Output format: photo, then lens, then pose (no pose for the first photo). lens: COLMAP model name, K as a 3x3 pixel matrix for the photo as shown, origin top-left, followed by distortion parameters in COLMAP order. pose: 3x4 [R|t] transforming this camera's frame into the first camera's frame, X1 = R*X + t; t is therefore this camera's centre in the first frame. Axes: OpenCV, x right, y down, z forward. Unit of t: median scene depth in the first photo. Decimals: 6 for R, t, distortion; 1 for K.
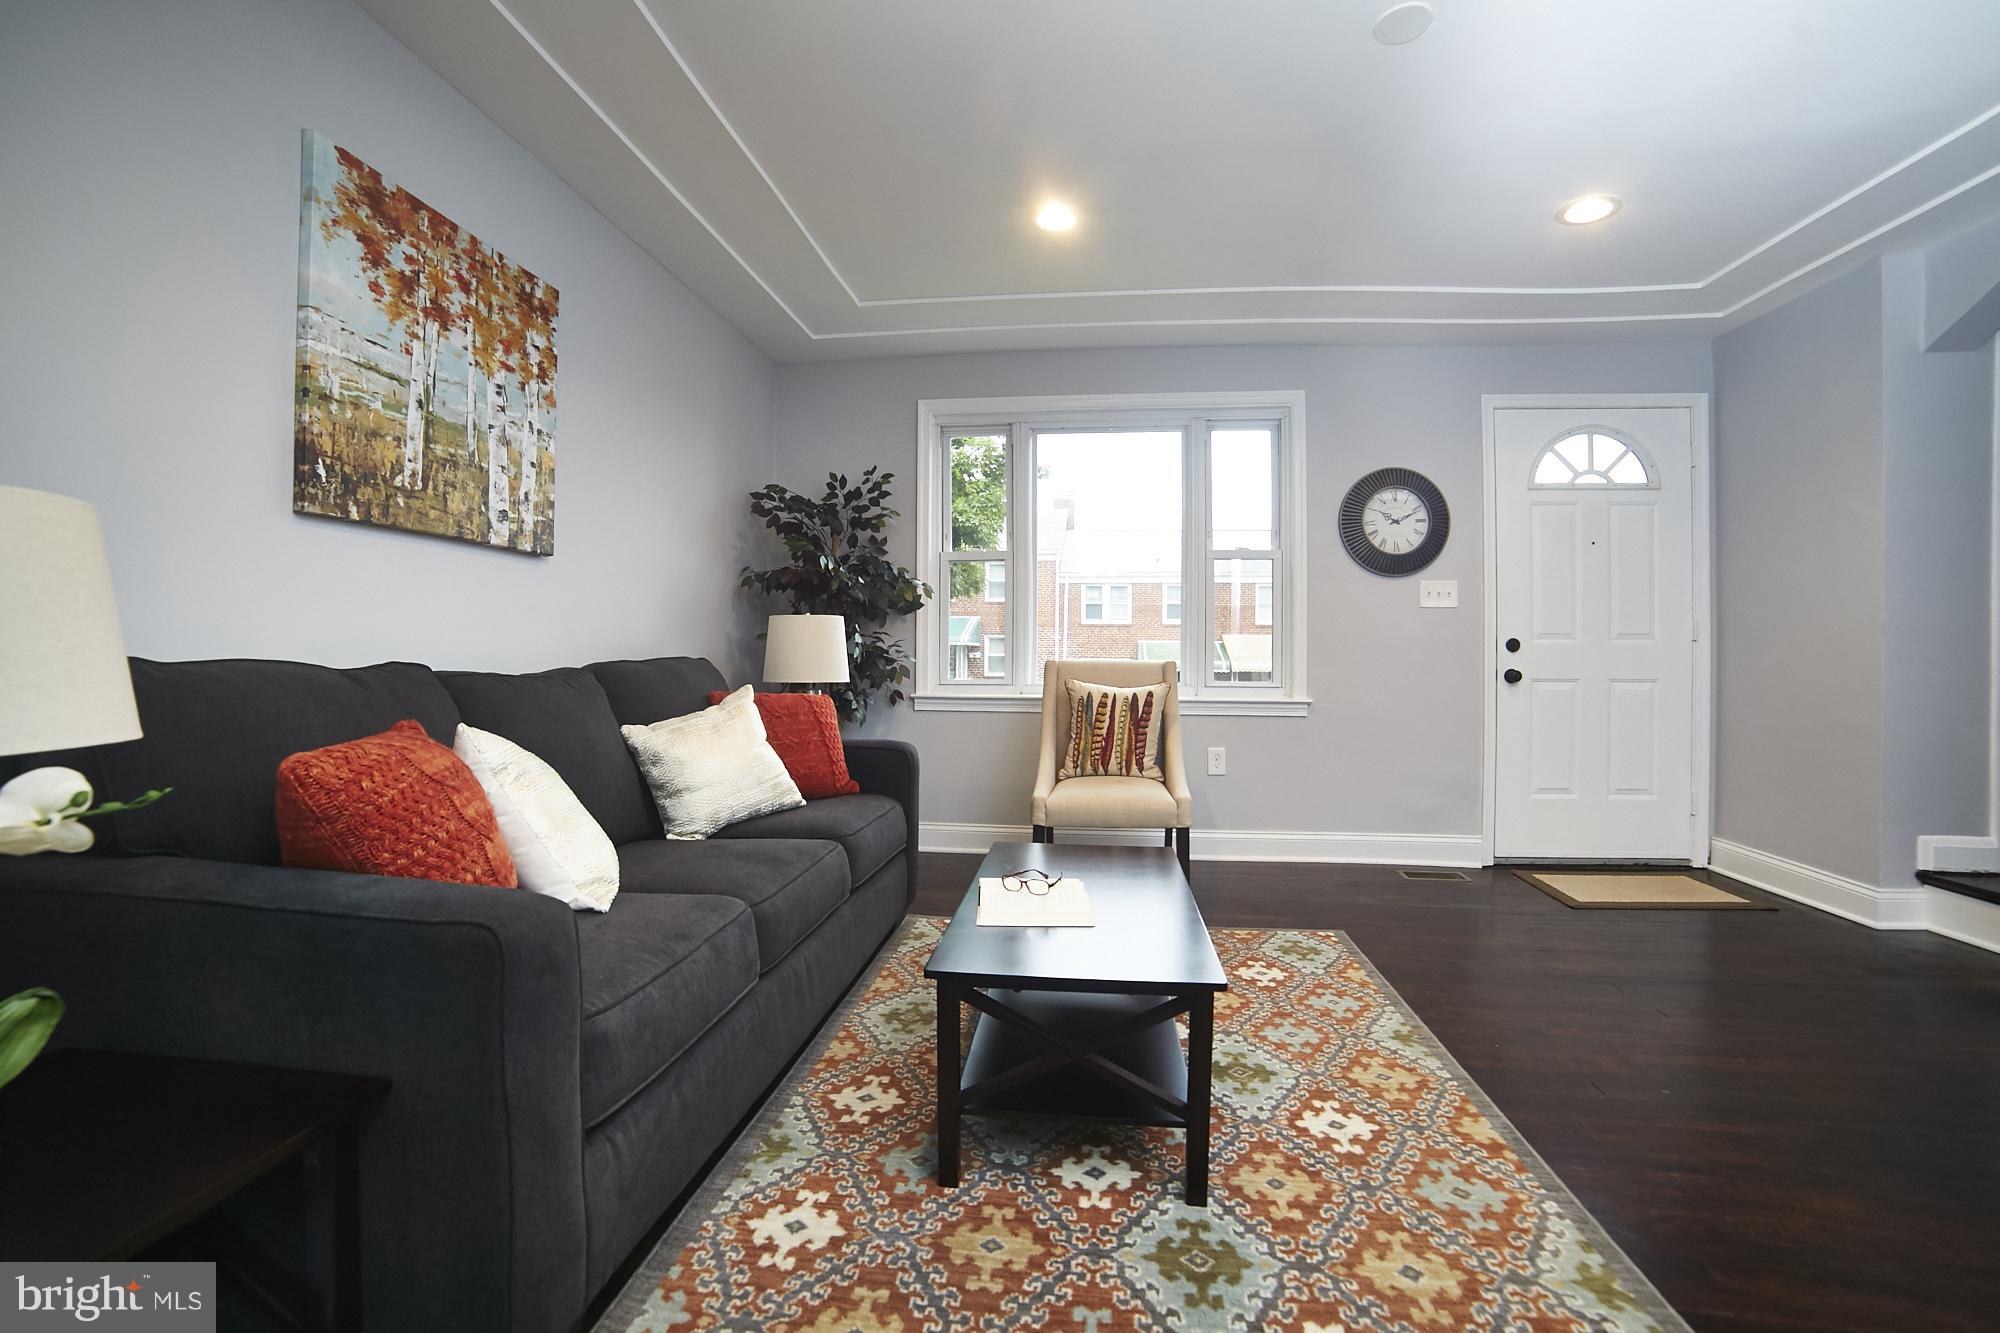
lens RADIAL K [[841.0, 0, 997.4], [0, 841.0, 653.3], [0, 0, 1]] dist [-0.105779, 0.036616]
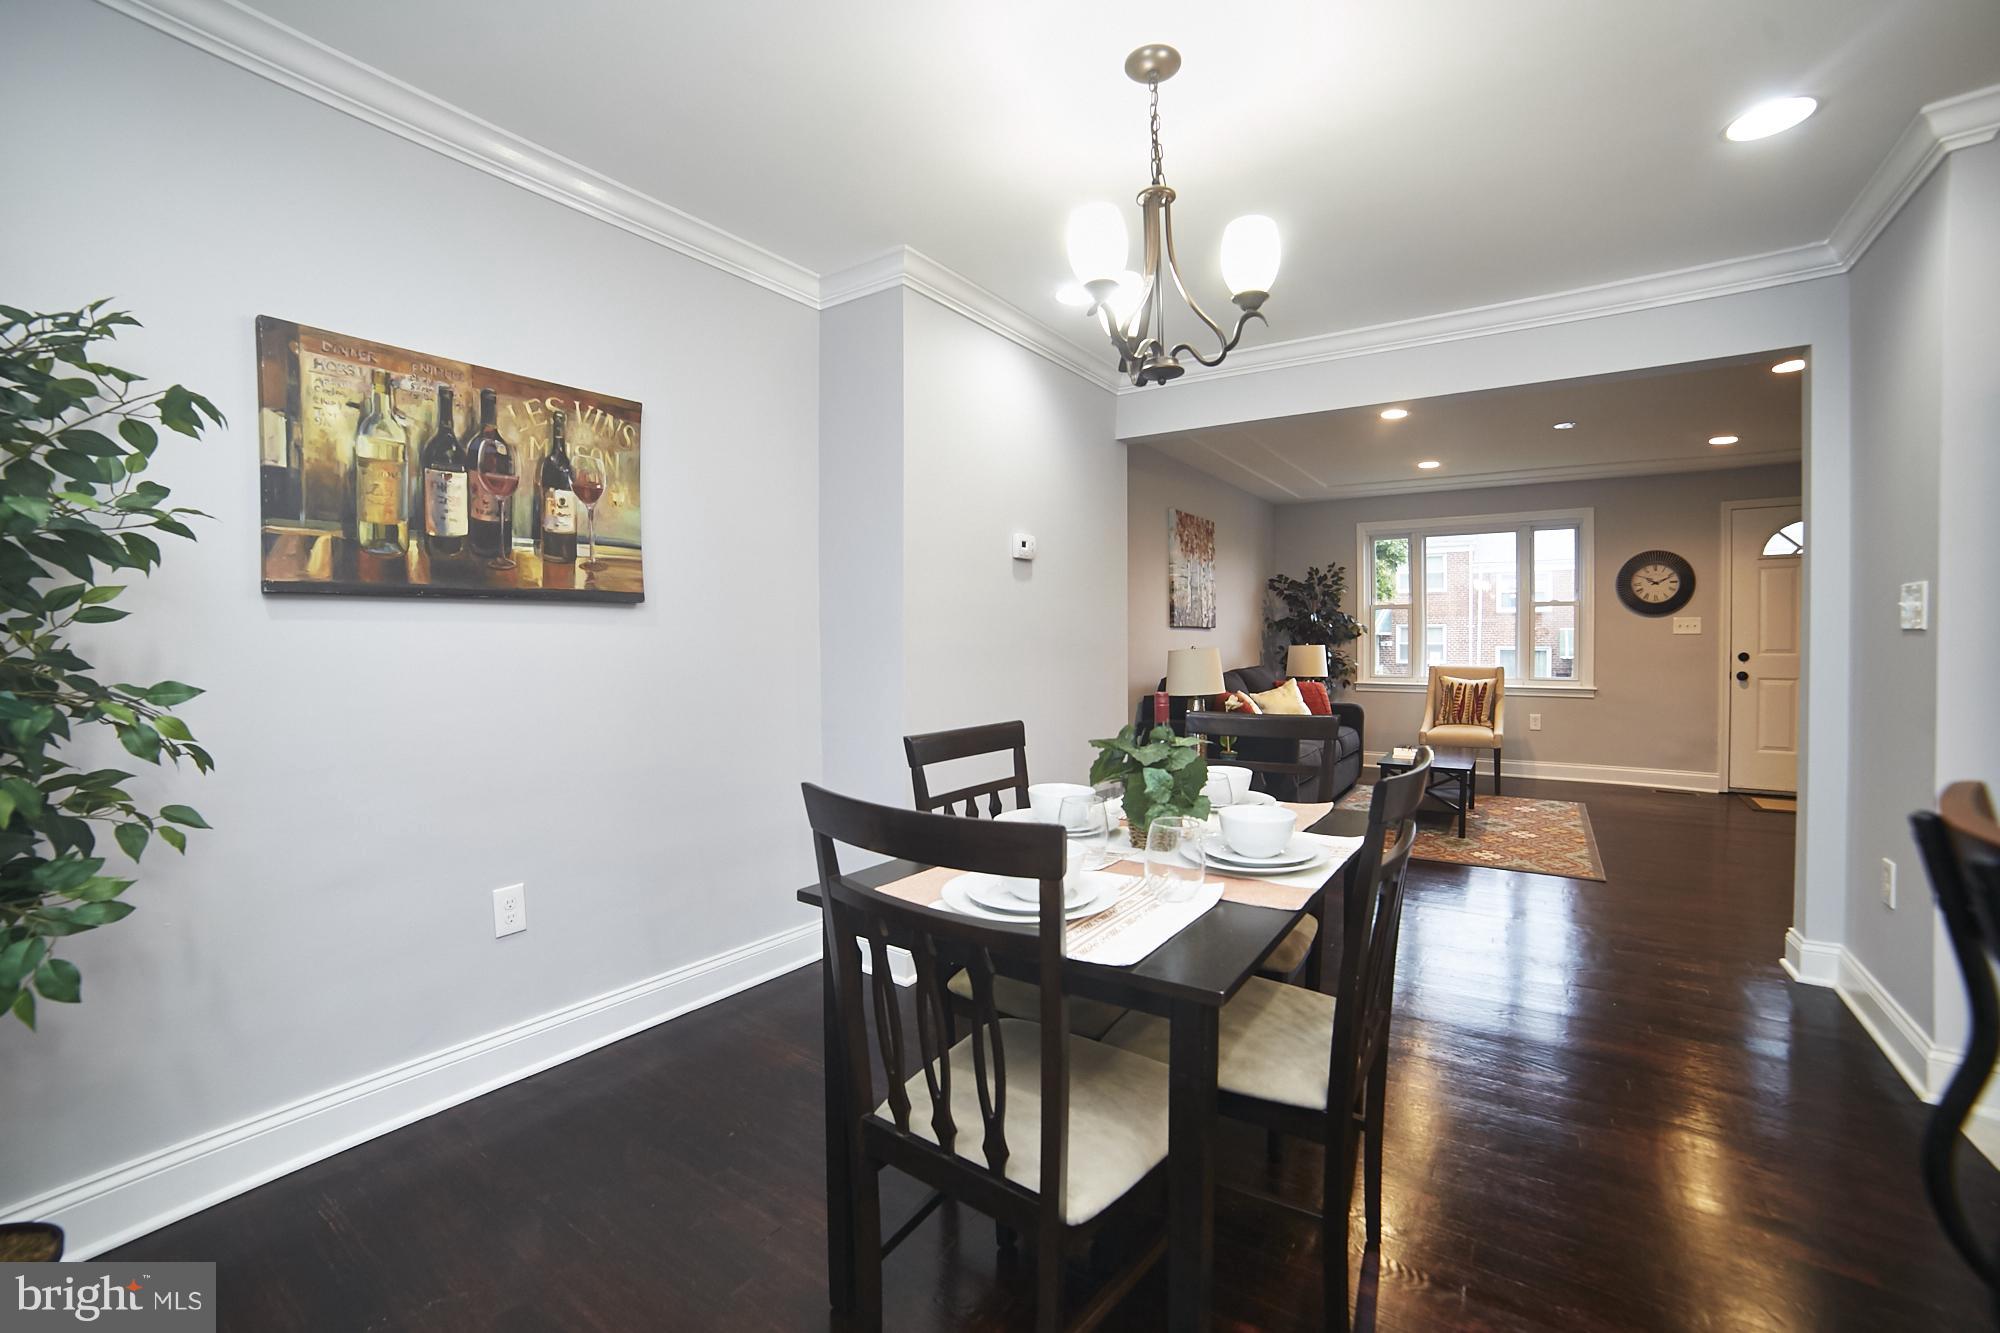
lens RADIAL K [[841.0, 0, 997.4], [0, 841.0, 653.3], [0, 0, 1]] dist [-0.105779, 0.036616]
pose [[0.892873, -0.000370, -0.450308, 0.027196], [0.009134, 0.999809, 0.017288, -0.095333], [0.450215, -0.019549, 0.892706, -1.751301]]
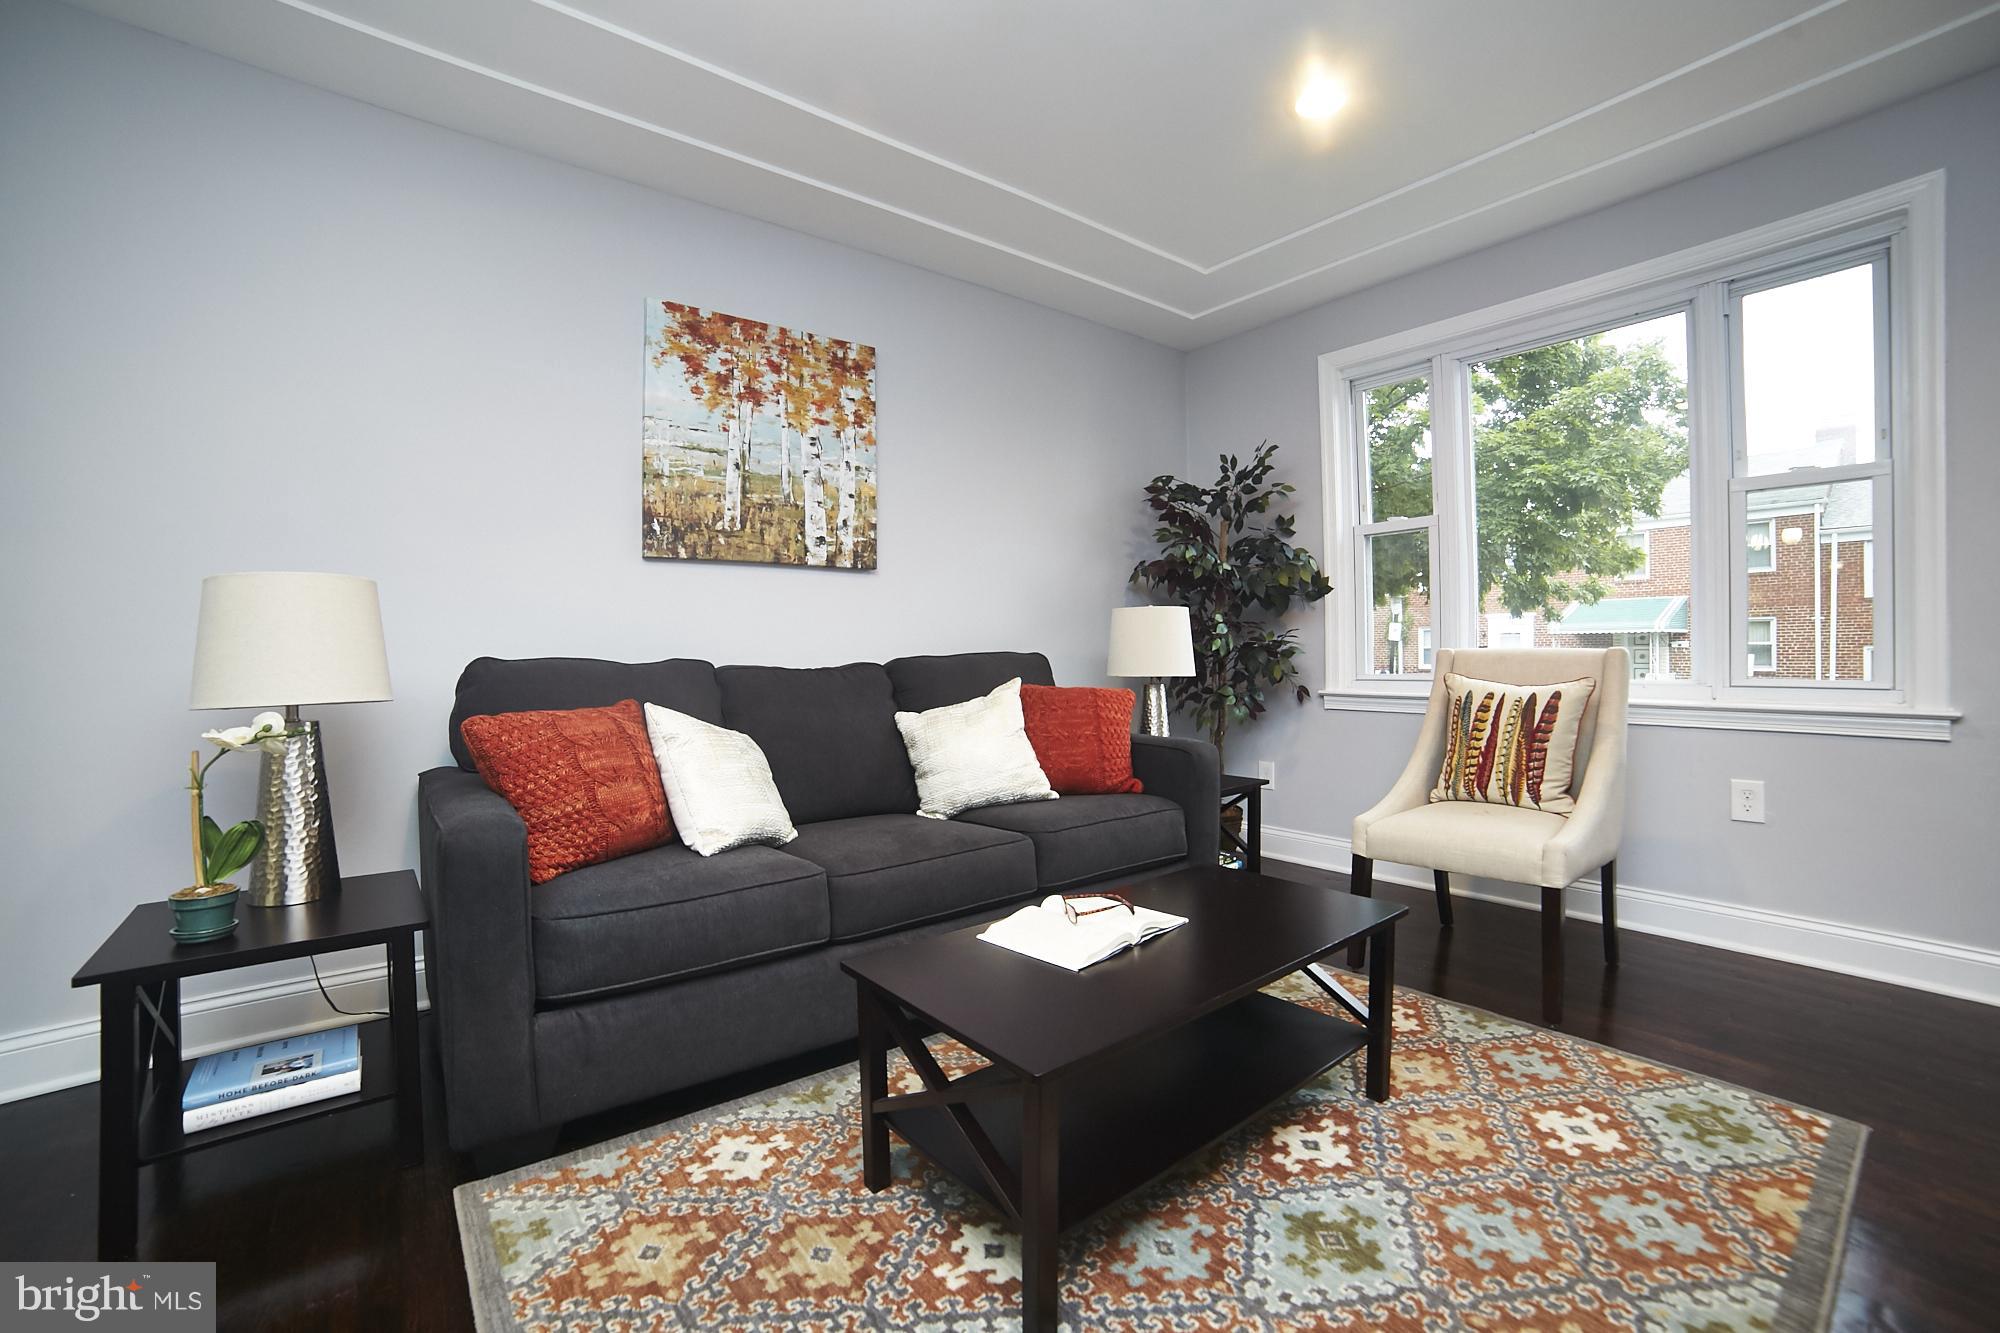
lens RADIAL K [[838.2, 0, 996.5], [0, 838.2, 648.7], [0, 0, 1]] dist [-0.110922, 0.039415]
pose [[0.713084, -0.015585, -0.700906, 0.462623], [0.016320, 0.999851, -0.005629, 0.007906], [0.700889, -0.007425, 0.713232, 0.261755]]
